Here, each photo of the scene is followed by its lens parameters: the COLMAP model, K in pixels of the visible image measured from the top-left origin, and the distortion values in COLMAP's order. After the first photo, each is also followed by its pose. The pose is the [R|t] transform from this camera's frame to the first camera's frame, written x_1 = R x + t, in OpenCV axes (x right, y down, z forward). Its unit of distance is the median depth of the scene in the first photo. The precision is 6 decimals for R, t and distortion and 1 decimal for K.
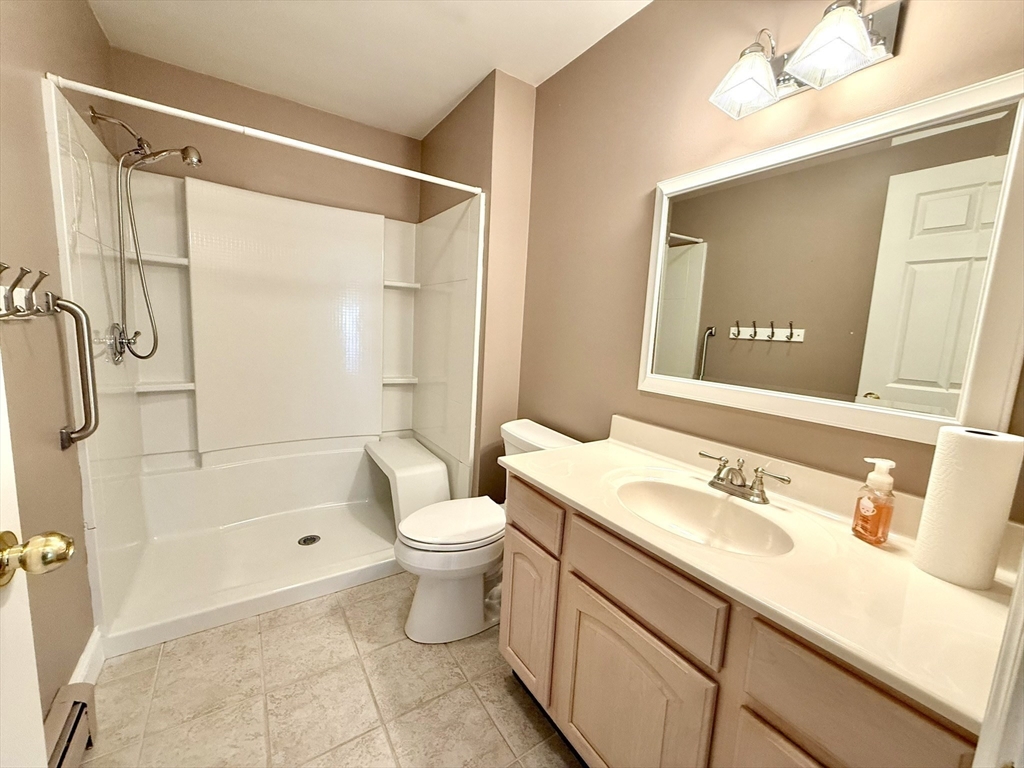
lens RADIAL K [[408.7, 0, 511.3], [0, 408.7, 379.6], [0, 0, 1]] dist [-0.007689, 0.001317]
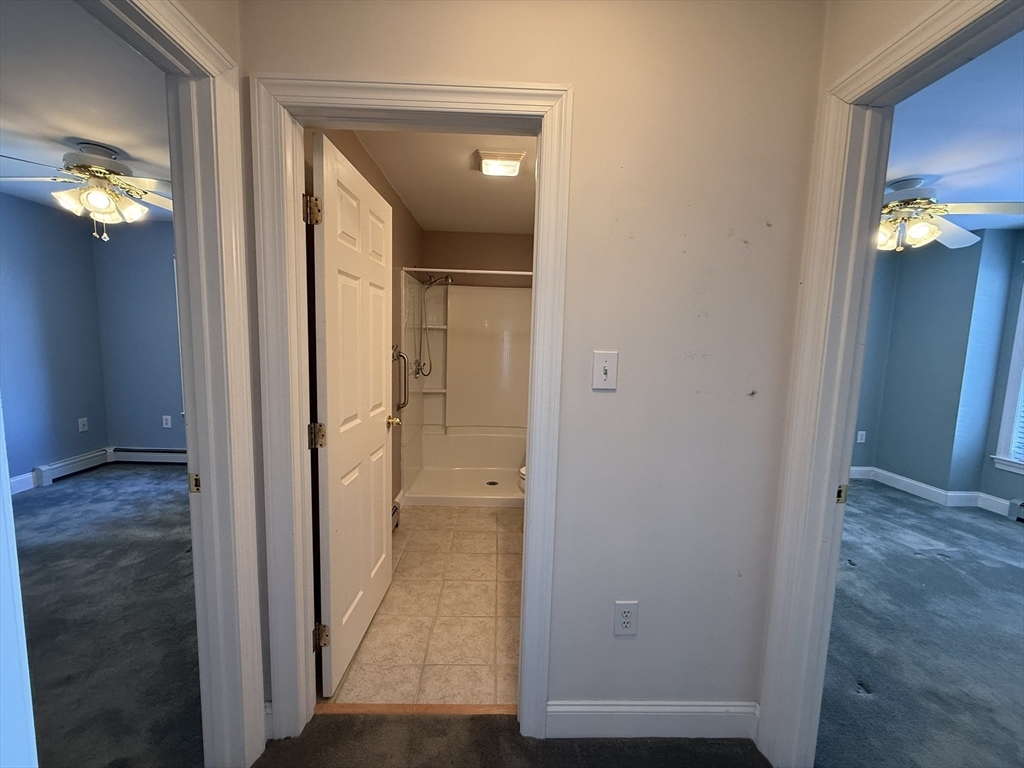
lens RADIAL K [[408.7, 0, 511.1], [0, 408.7, 381.8], [0, 0, 1]] dist [-0.007689, 0.001317]
pose [[0.848511, 0.029876, -0.528334, 0.574725], [-0.054552, 0.998024, -0.031177, 0.018447], [0.526359, 0.055276, 0.848464, -0.547509]]
